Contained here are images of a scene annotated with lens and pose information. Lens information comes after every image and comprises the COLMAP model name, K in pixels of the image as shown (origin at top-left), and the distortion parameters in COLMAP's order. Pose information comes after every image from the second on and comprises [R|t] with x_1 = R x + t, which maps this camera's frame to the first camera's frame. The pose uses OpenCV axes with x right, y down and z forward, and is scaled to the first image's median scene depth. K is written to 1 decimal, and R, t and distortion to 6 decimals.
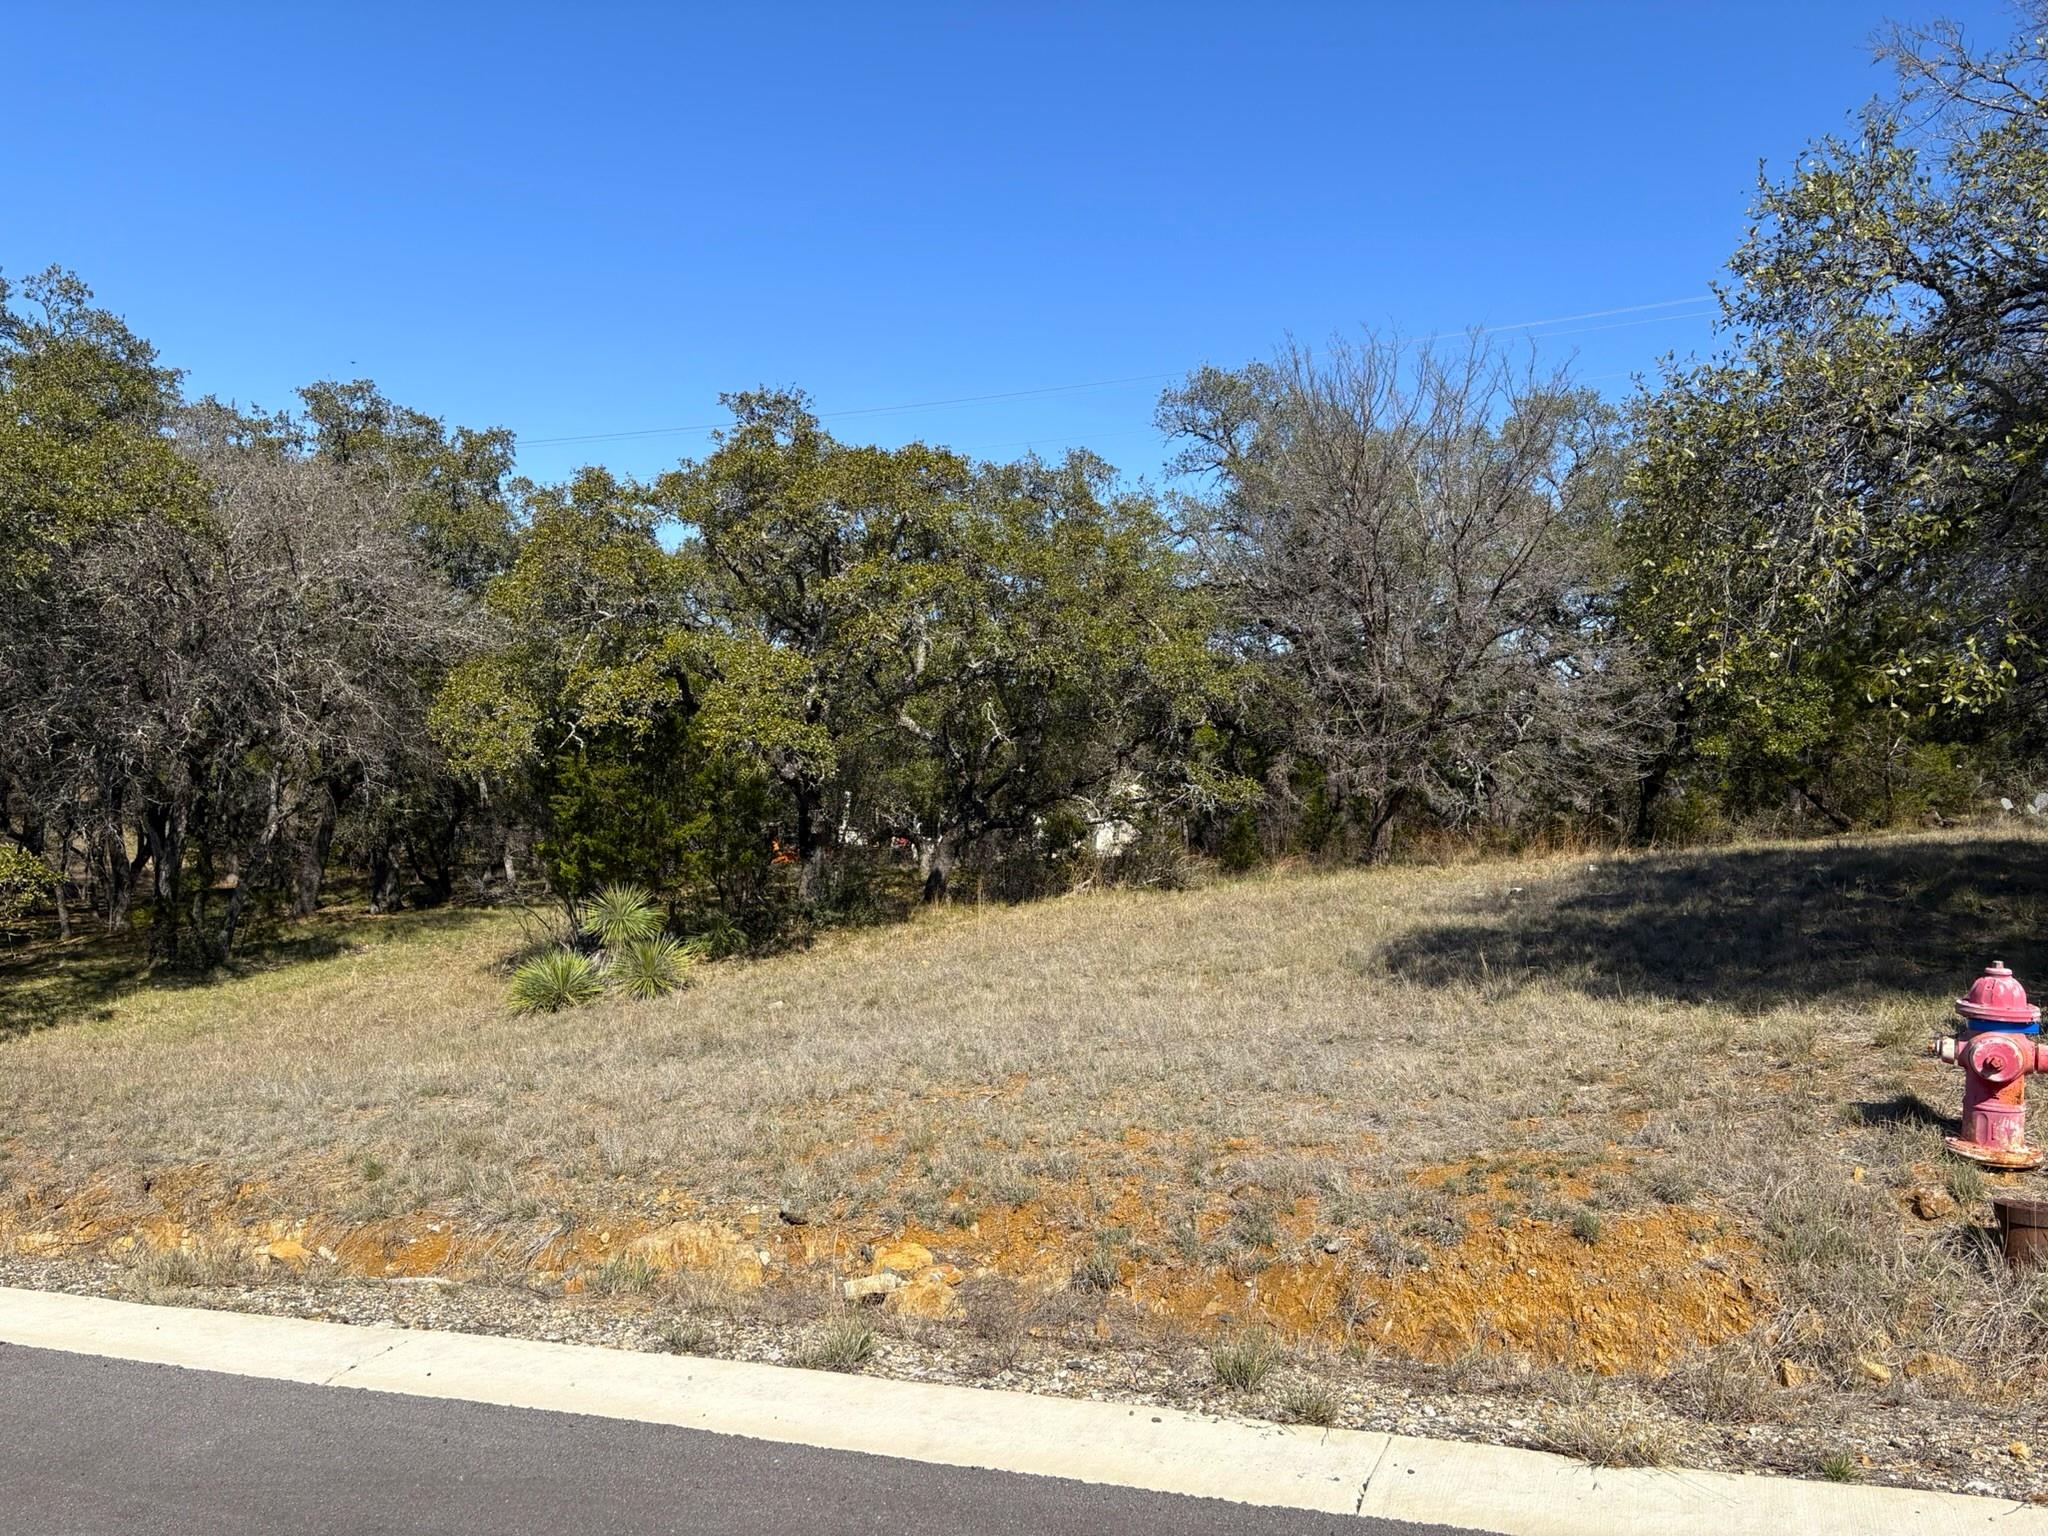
lens RADIAL K [[1558.9, 0, 1024.0], [0, 1558.9, 768.0], [0, 0, 1]] dist [0.055489, 0.002248]
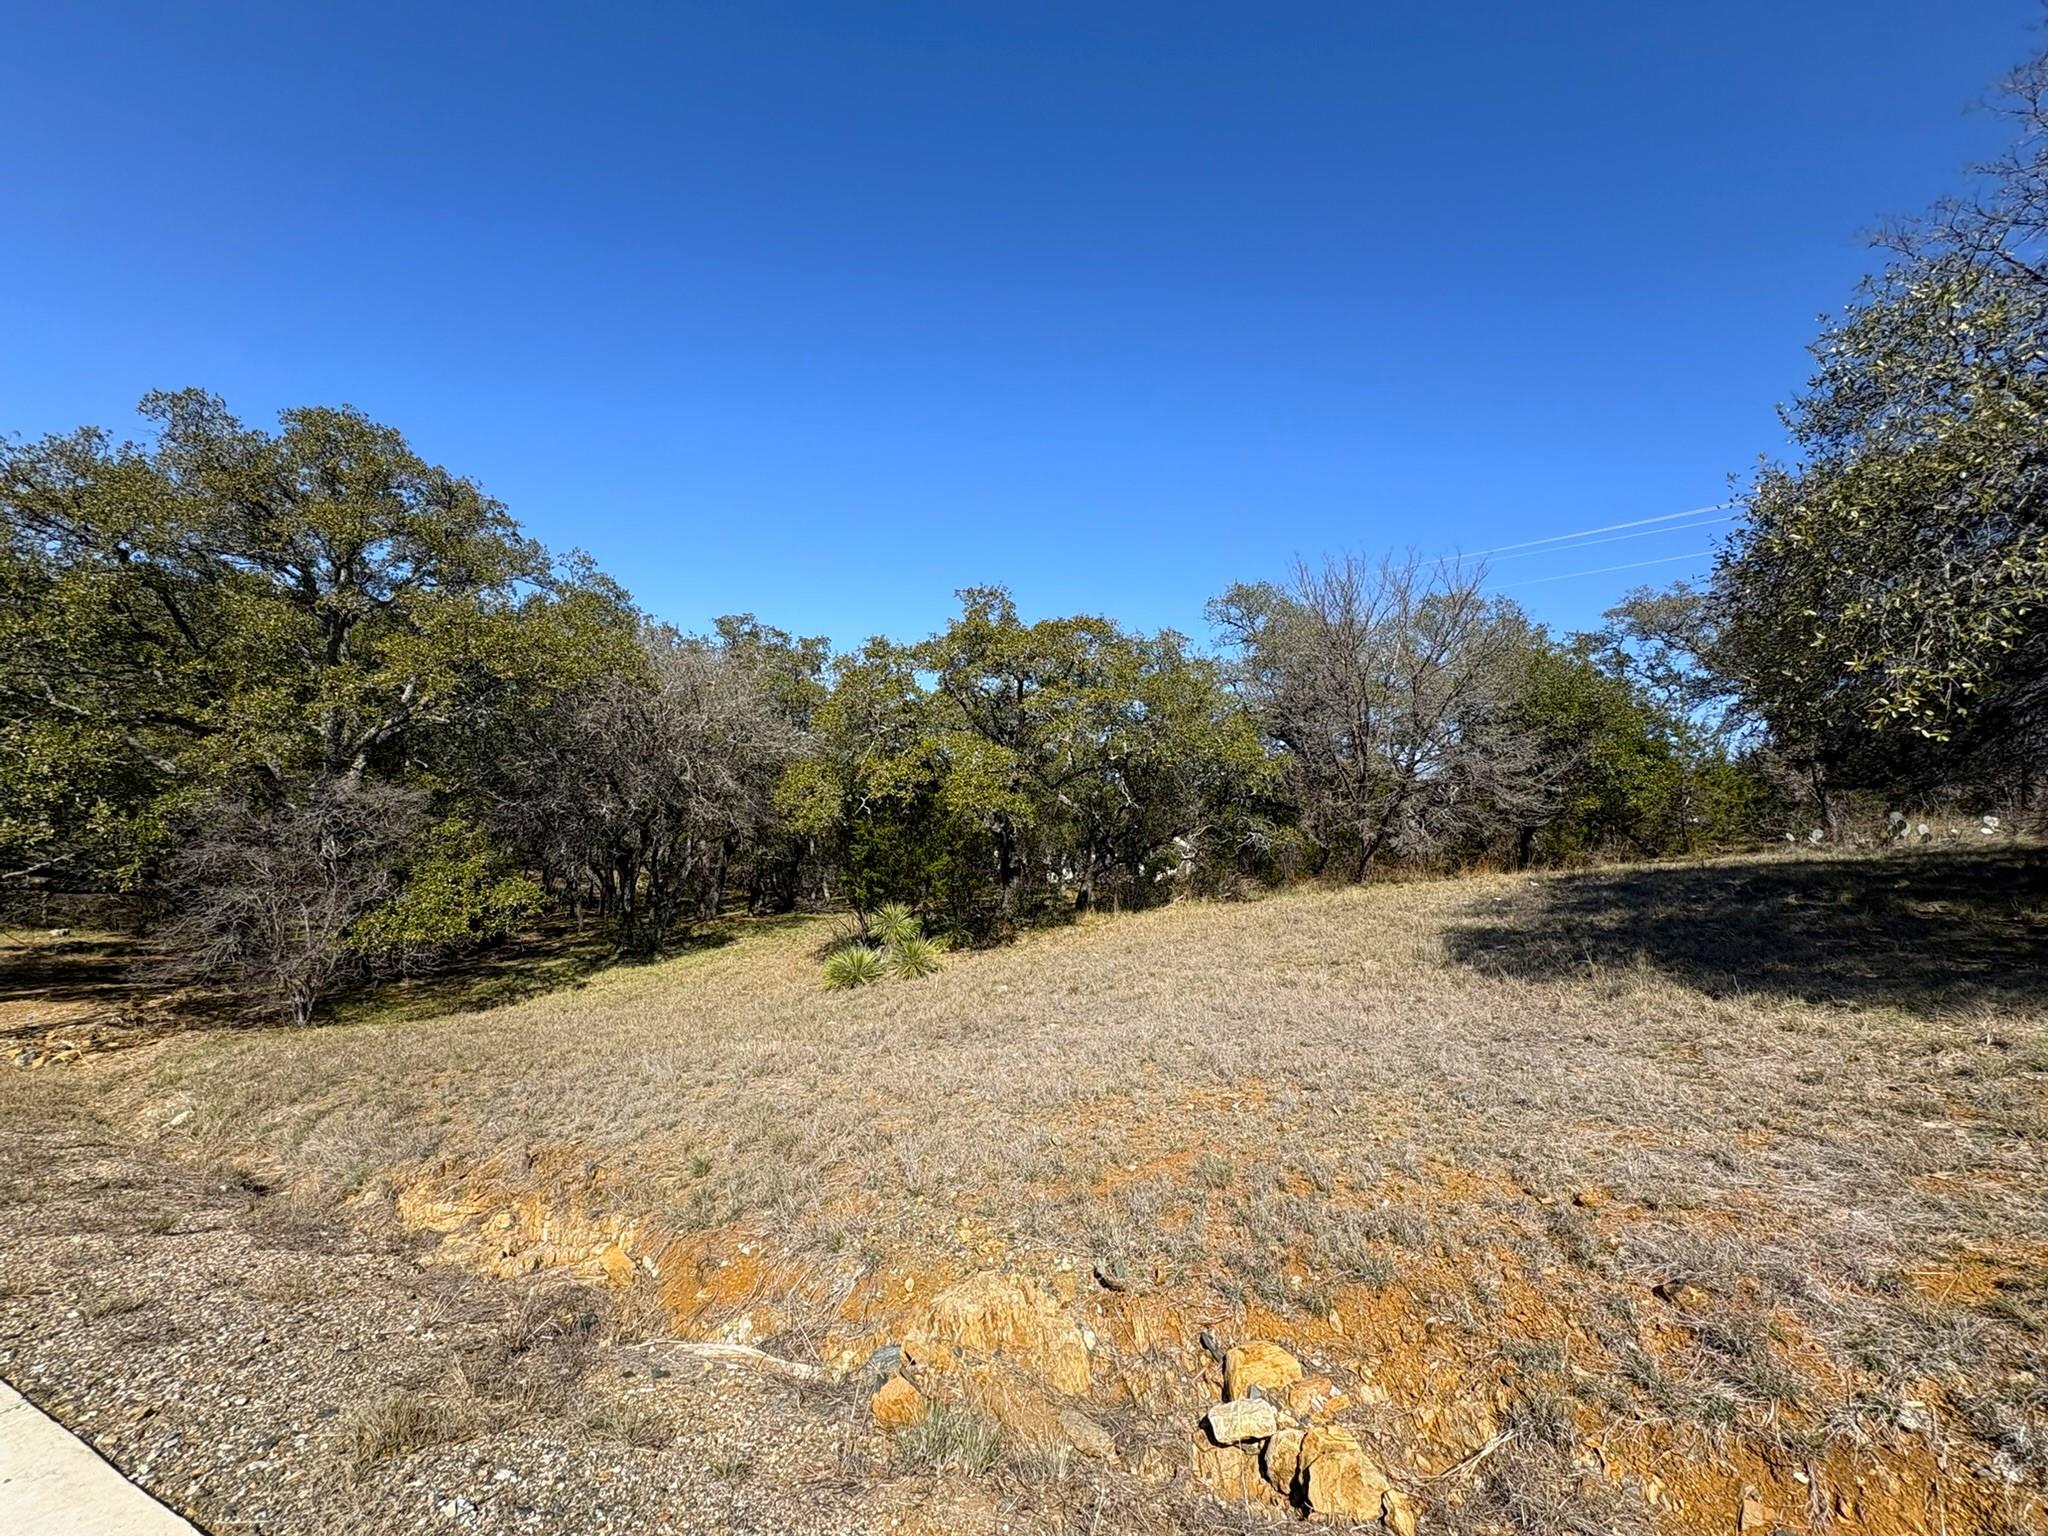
lens RADIAL K [[841.7, 0, 1041.4], [0, 841.7, 761.9], [0, 0, 1]] dist [-0.000325, 0.000208]
pose [[0.997517, -0.021250, -0.067145, -0.051190], [0.015585, 0.996361, -0.083792, 0.008230], [0.068681, 0.082538, 0.994218, 0.165553]]
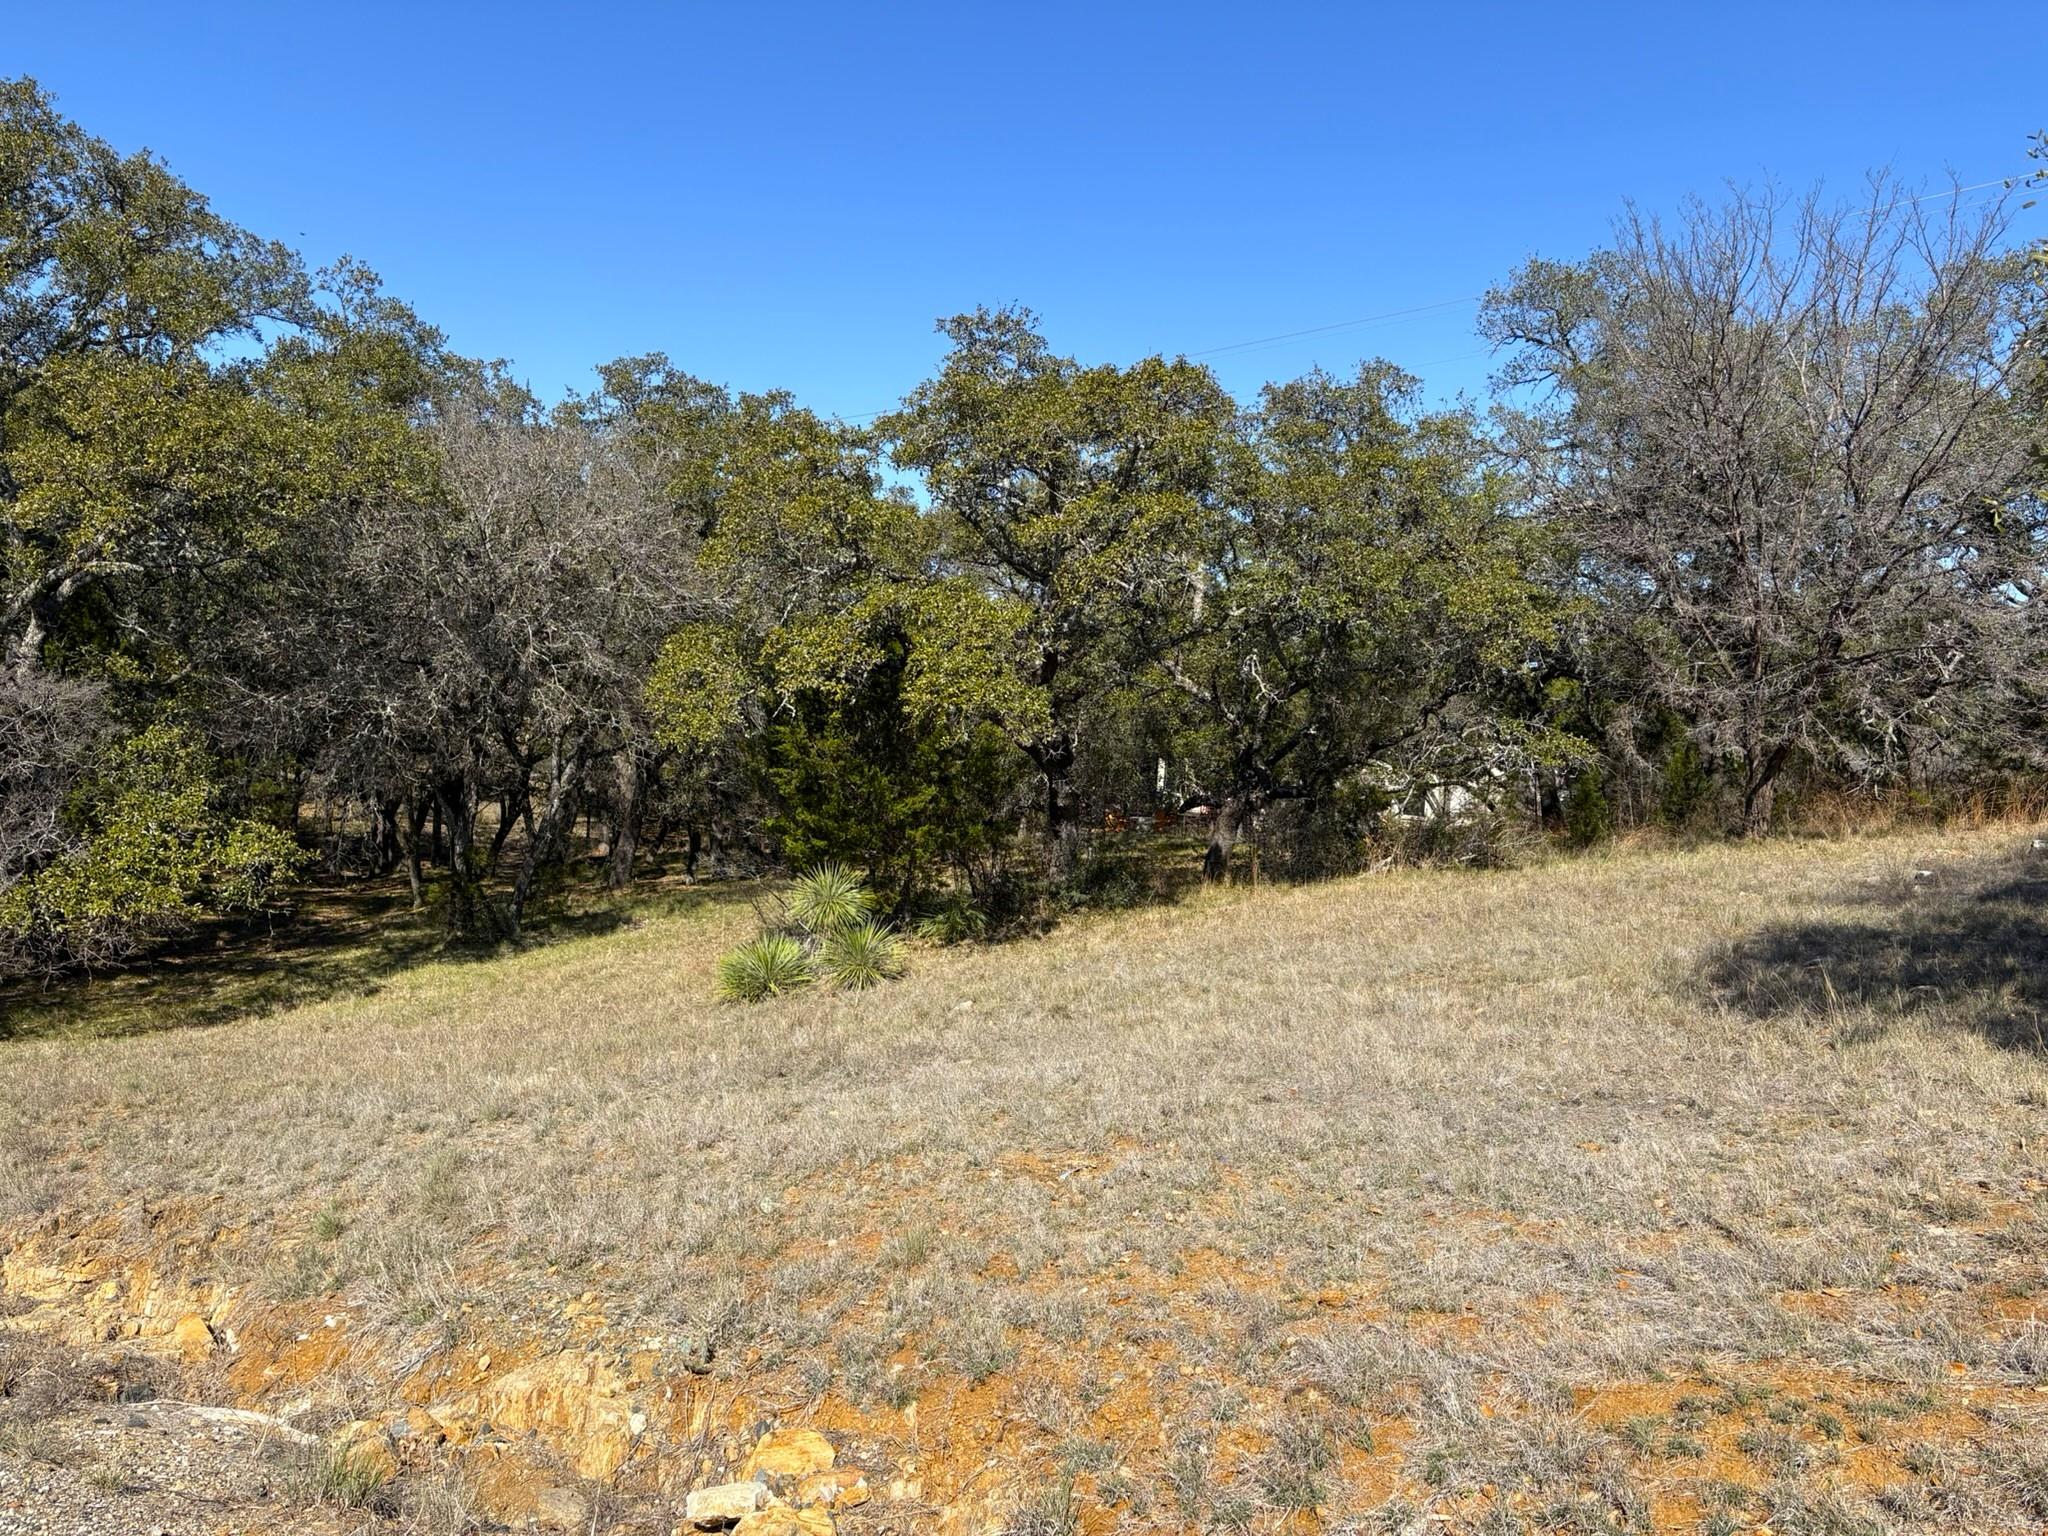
lens RADIAL K [[1570.2, 0, 1017.4], [0, 1570.2, 773.7], [0, 0, 1]] dist [0.102341, -0.120538]
pose [[0.972593, -0.012137, -0.232199, 0.057511], [0.018009, 0.999569, 0.023187, 0.001622], [0.231817, -0.026733, 0.972392, 0.115826]]
